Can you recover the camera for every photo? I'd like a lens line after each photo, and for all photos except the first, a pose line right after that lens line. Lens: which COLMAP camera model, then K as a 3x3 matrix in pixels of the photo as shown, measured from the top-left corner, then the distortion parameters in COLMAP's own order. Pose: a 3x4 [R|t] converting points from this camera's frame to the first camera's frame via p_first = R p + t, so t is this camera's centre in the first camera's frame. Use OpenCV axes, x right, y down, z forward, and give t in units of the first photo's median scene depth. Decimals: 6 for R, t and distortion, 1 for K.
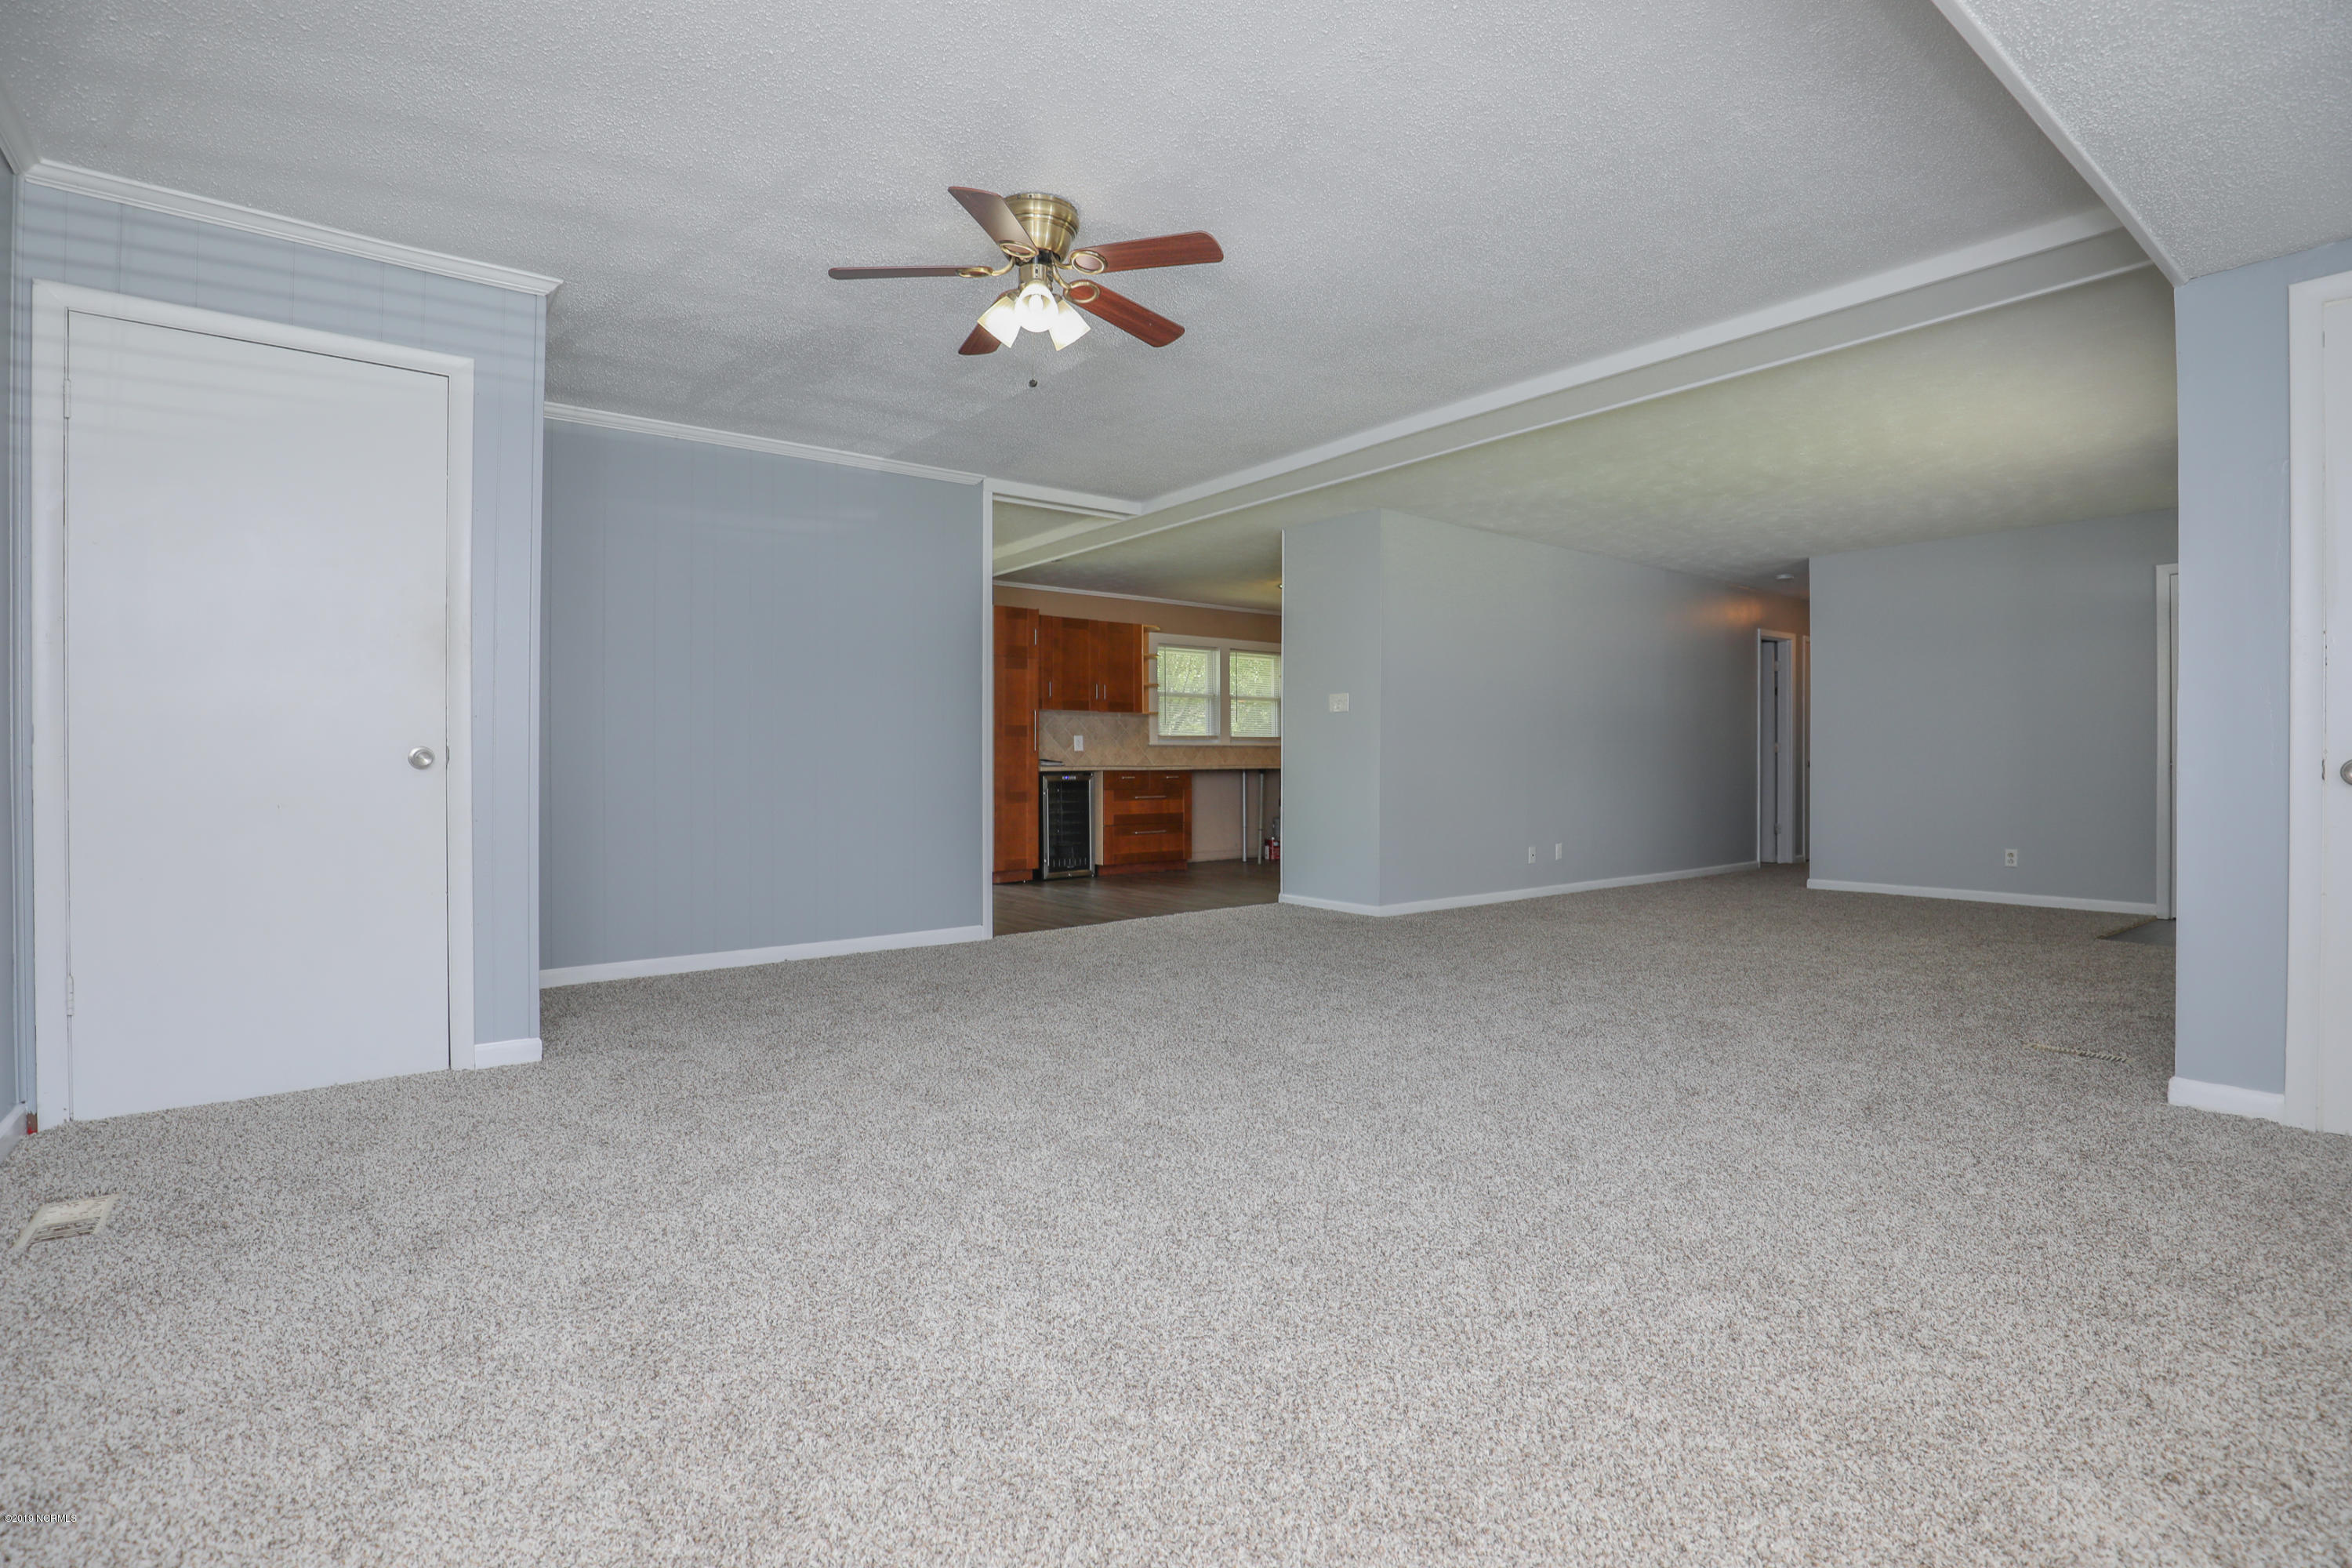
lens RADIAL K [[1120.8, 0, 1176.0], [0, 1120.8, 784.0], [0, 0, 1]] dist [-0.034235, 0.008477]
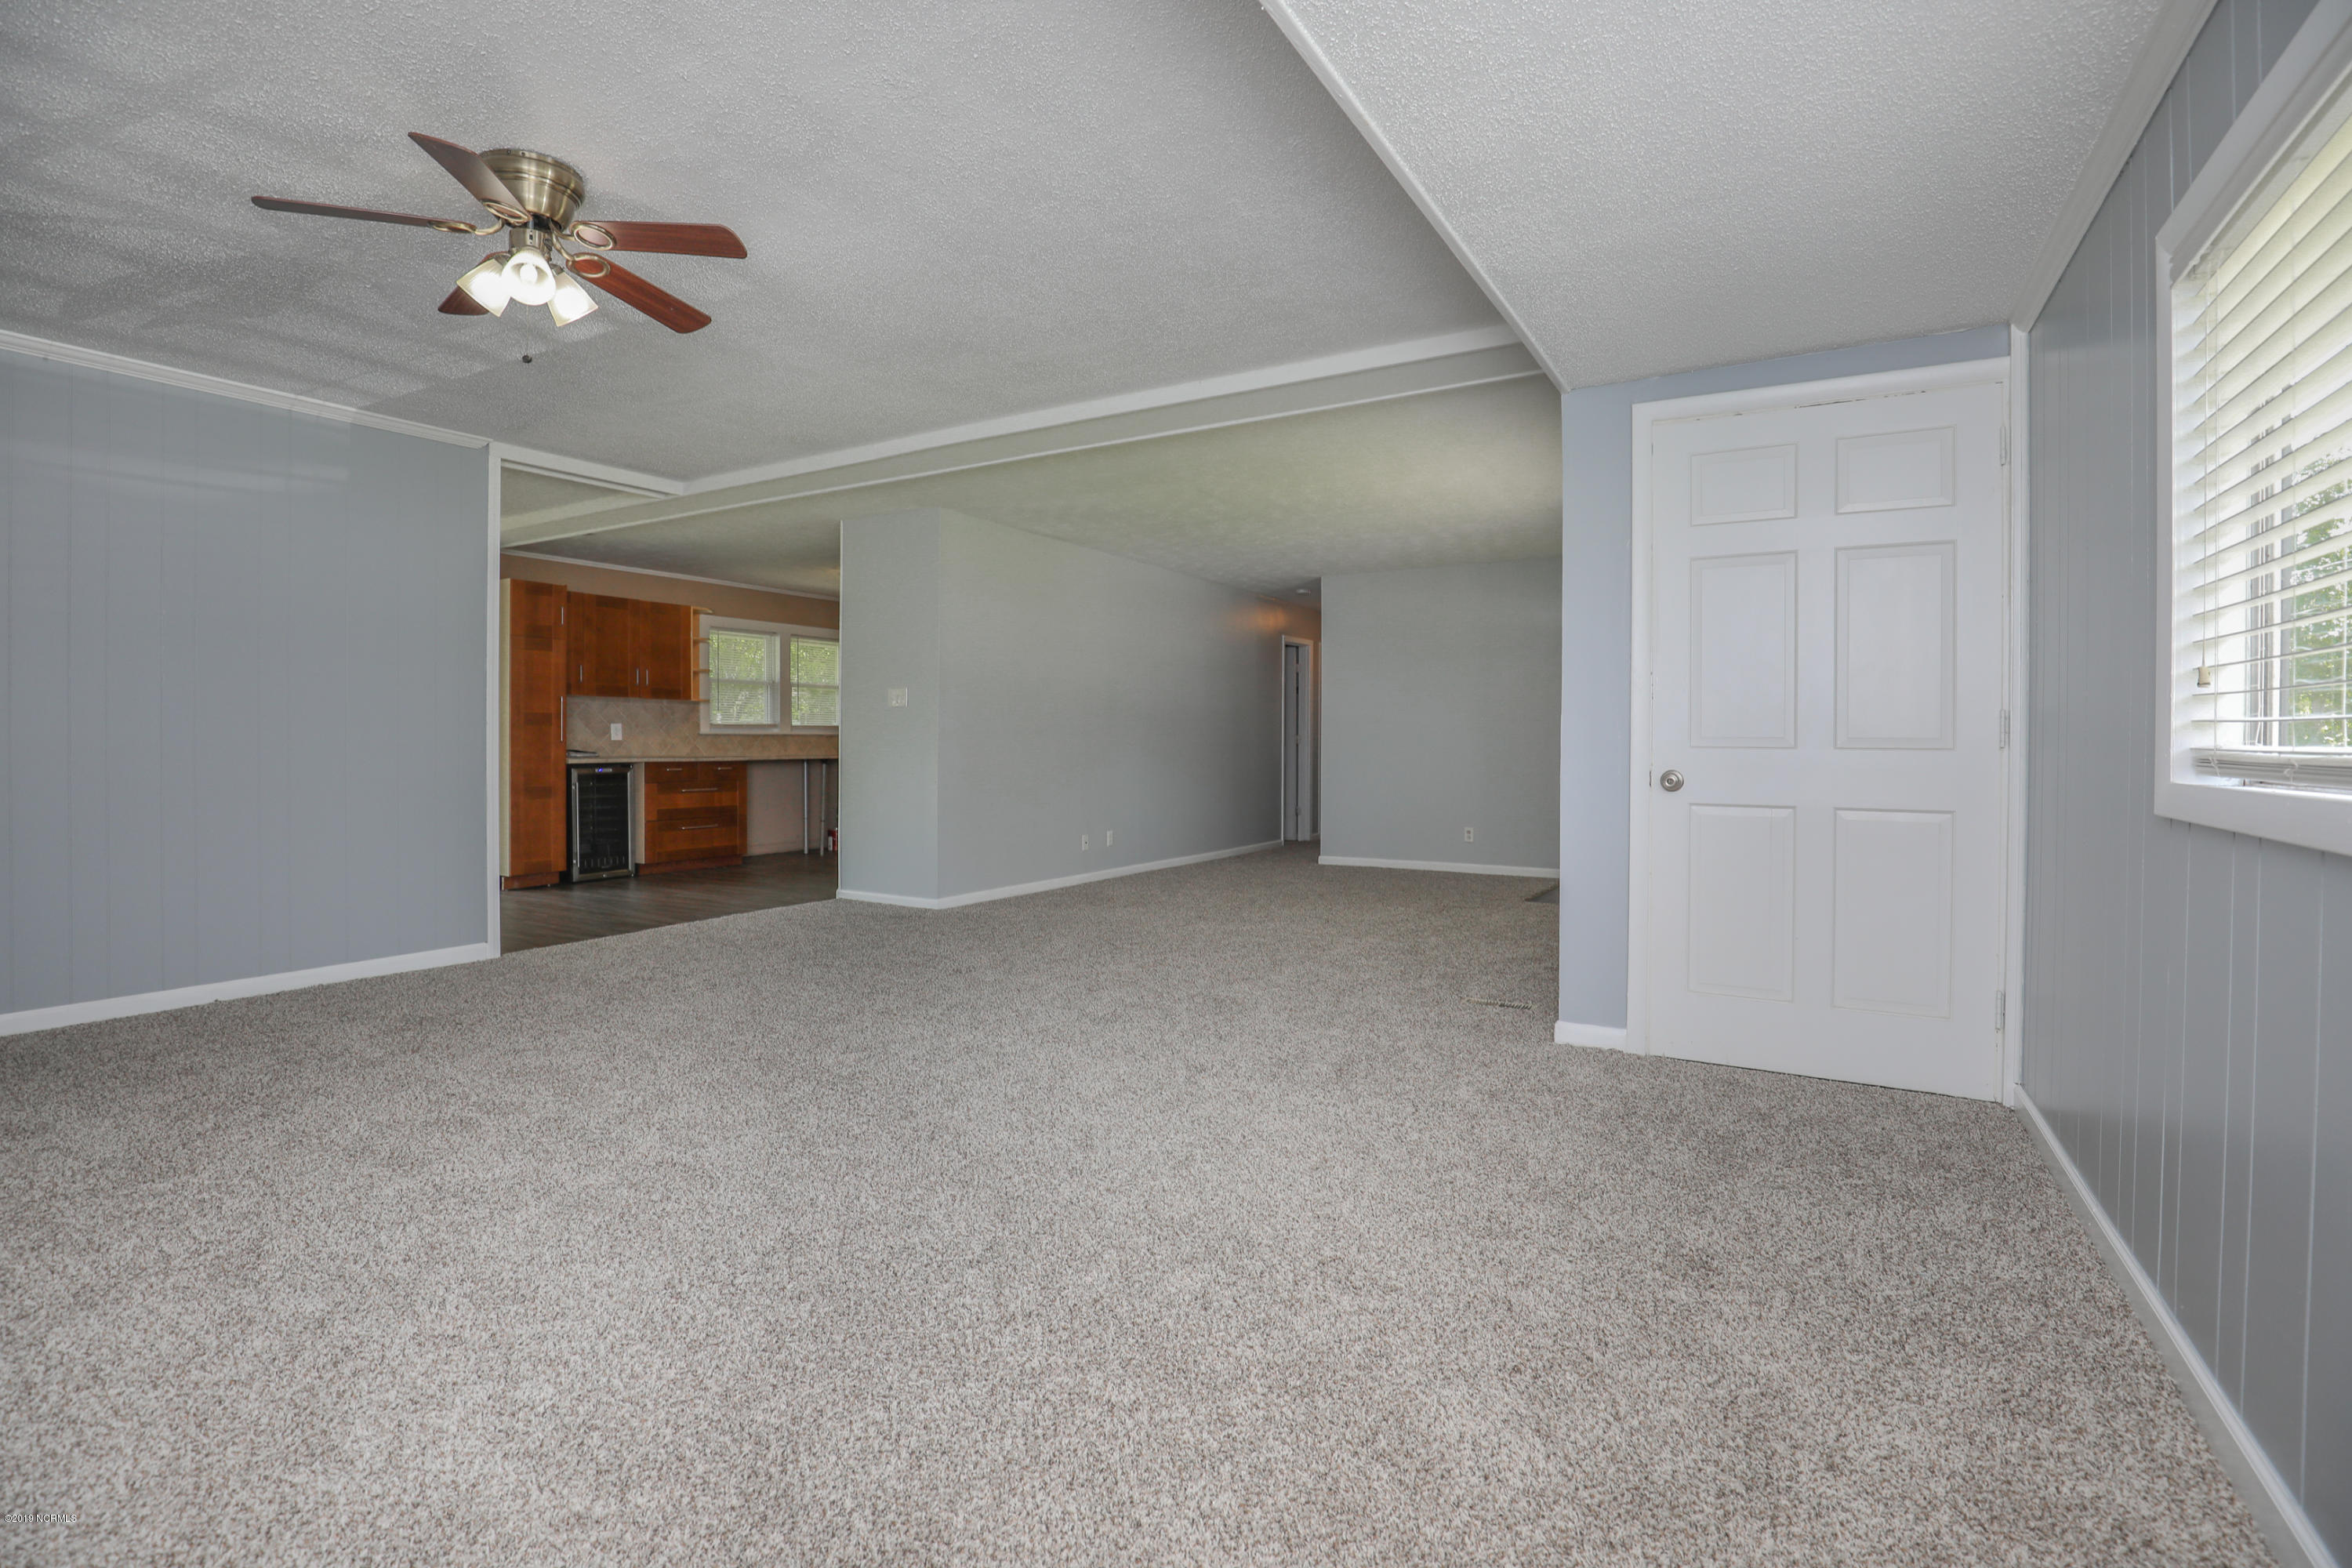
lens RADIAL K [[1095.6, 0, 1171.4], [0, 1095.6, 764.7], [0, 0, 1]] dist [-0.023070, 0.001009]
pose [[0.933130, -0.001332, 0.359536, 0.049175], [-0.000105, 0.999992, 0.003977, -0.037253], [-0.359538, -0.003749, 0.933123, -0.015274]]
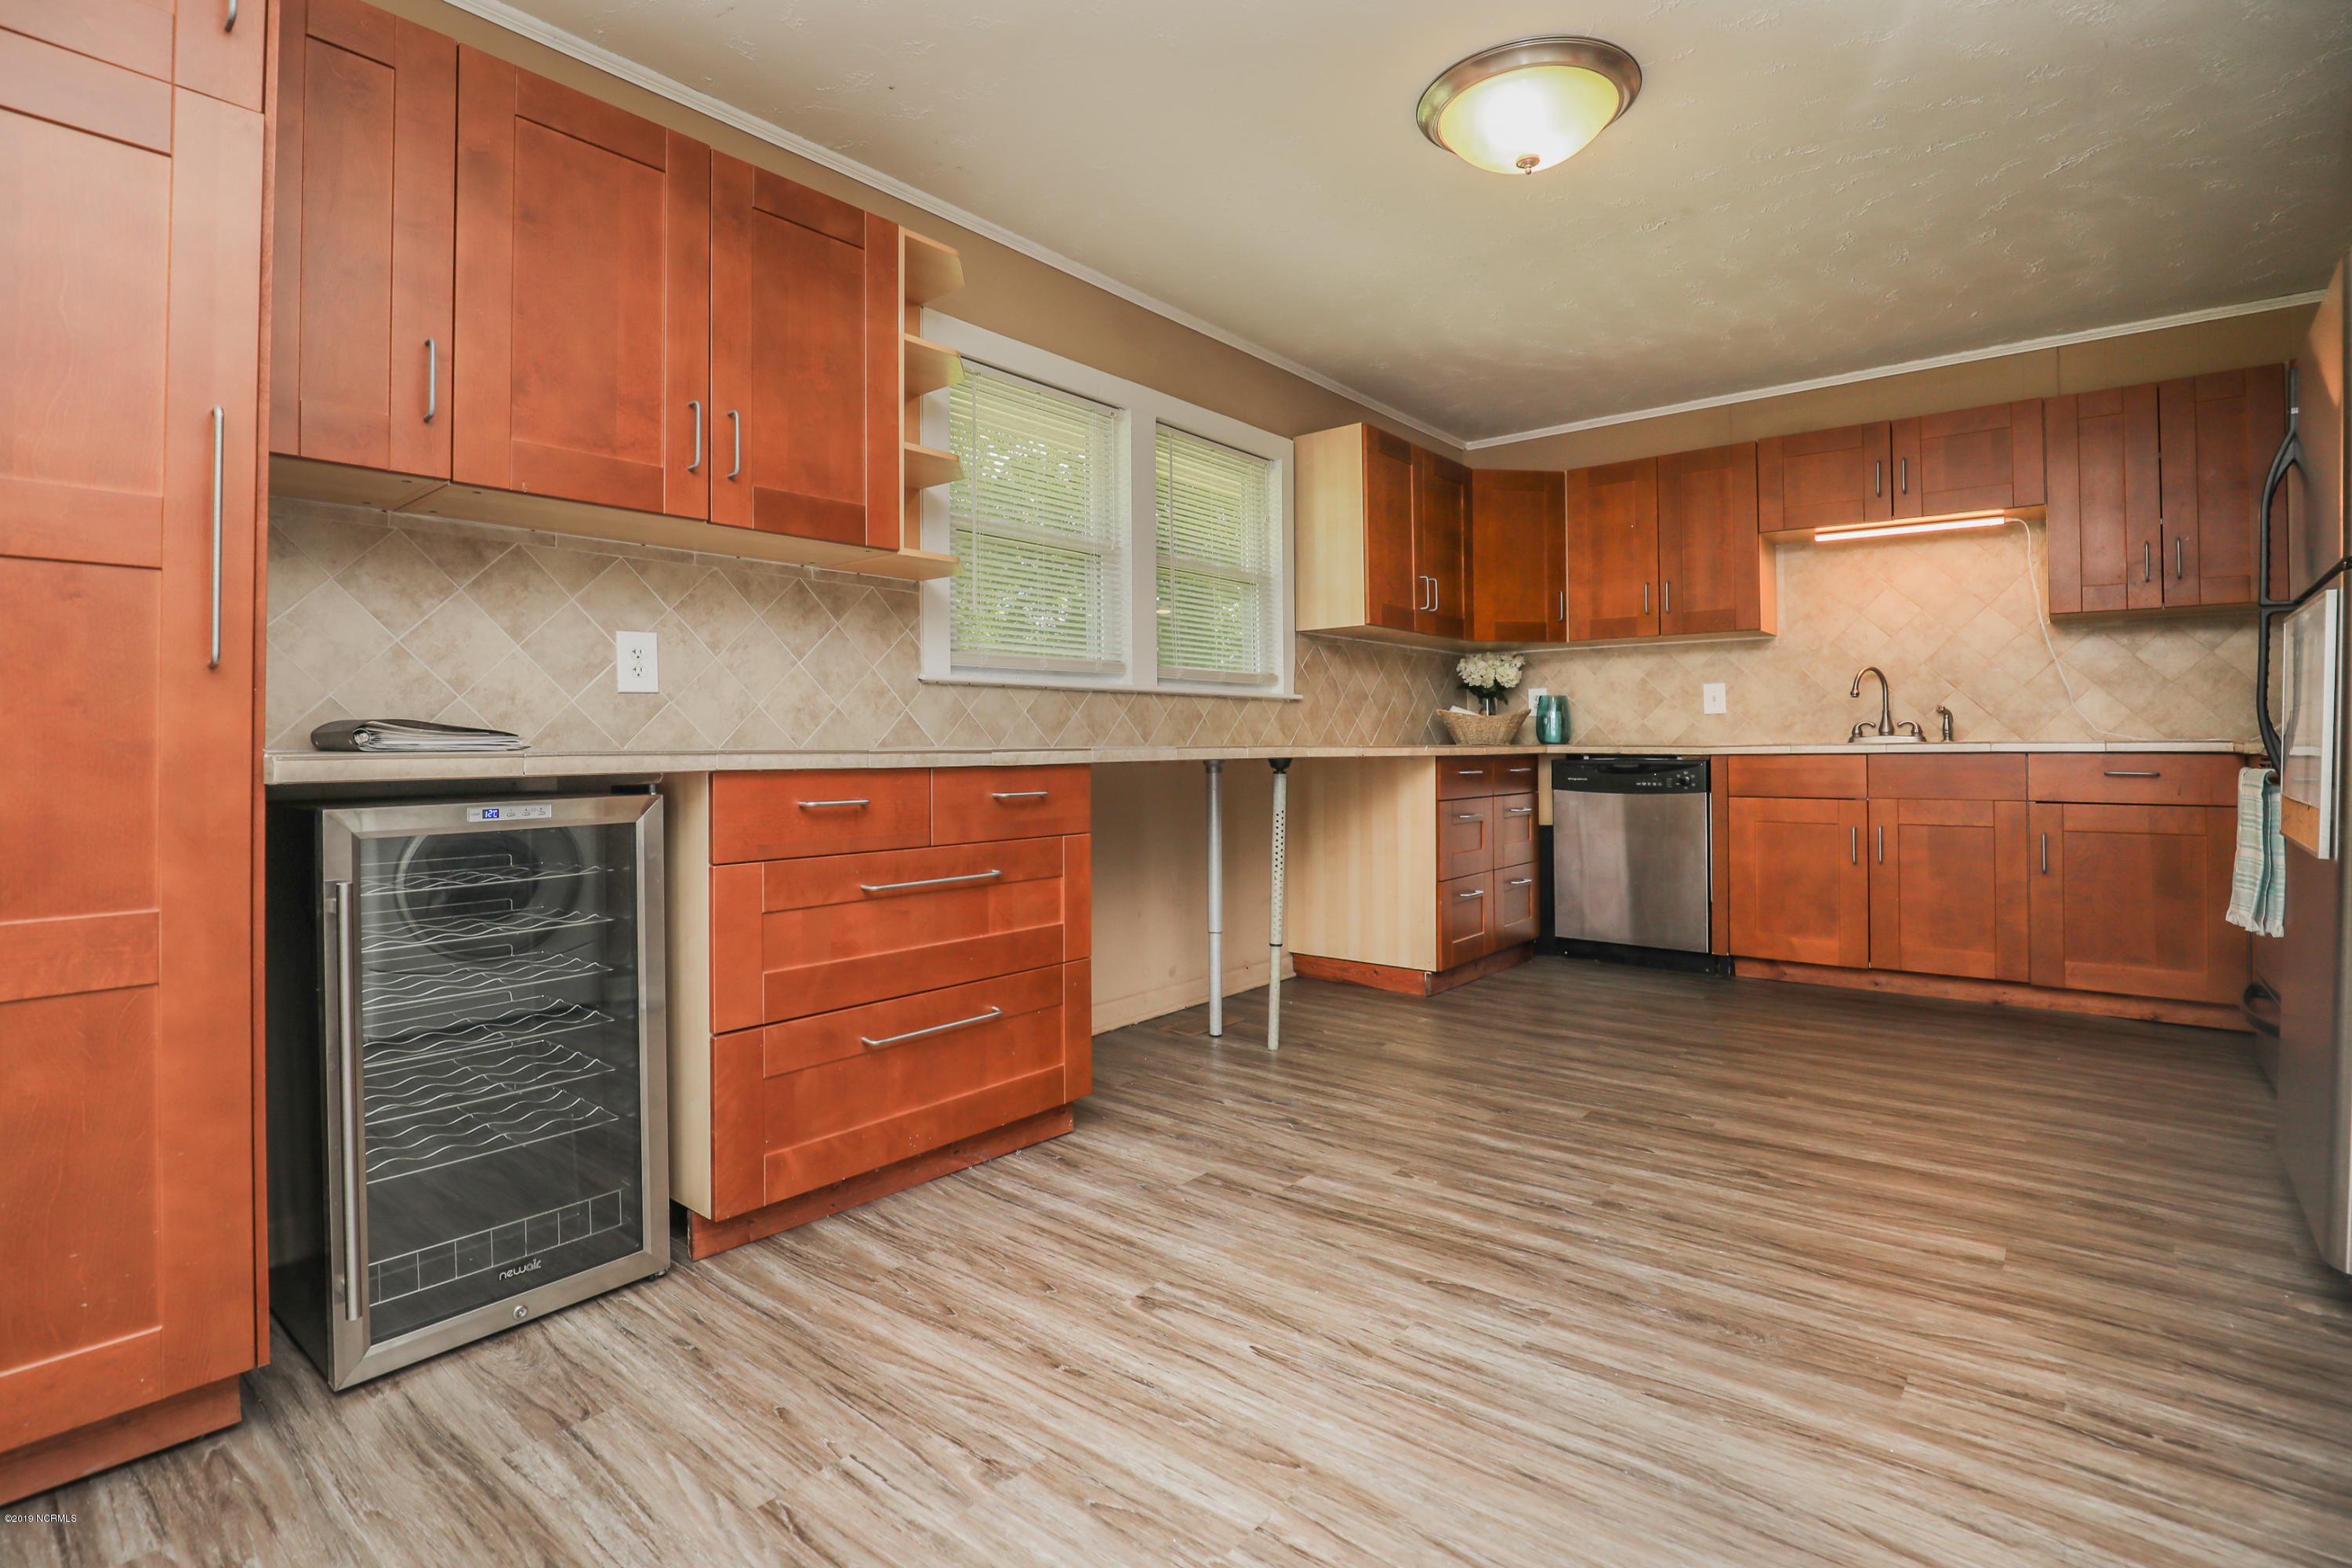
lens RADIAL K [[1132.9, 0, 1170.7], [0, 1132.9, 747.2], [0, 0, 1]] dist [-0.001173, 0.000901]
pose [[0.978238, -0.000951, 0.207483, -0.066824], [0.002648, 0.999965, -0.007904, -0.043912], [-0.207468, 0.008282, 0.978207, 2.077092]]
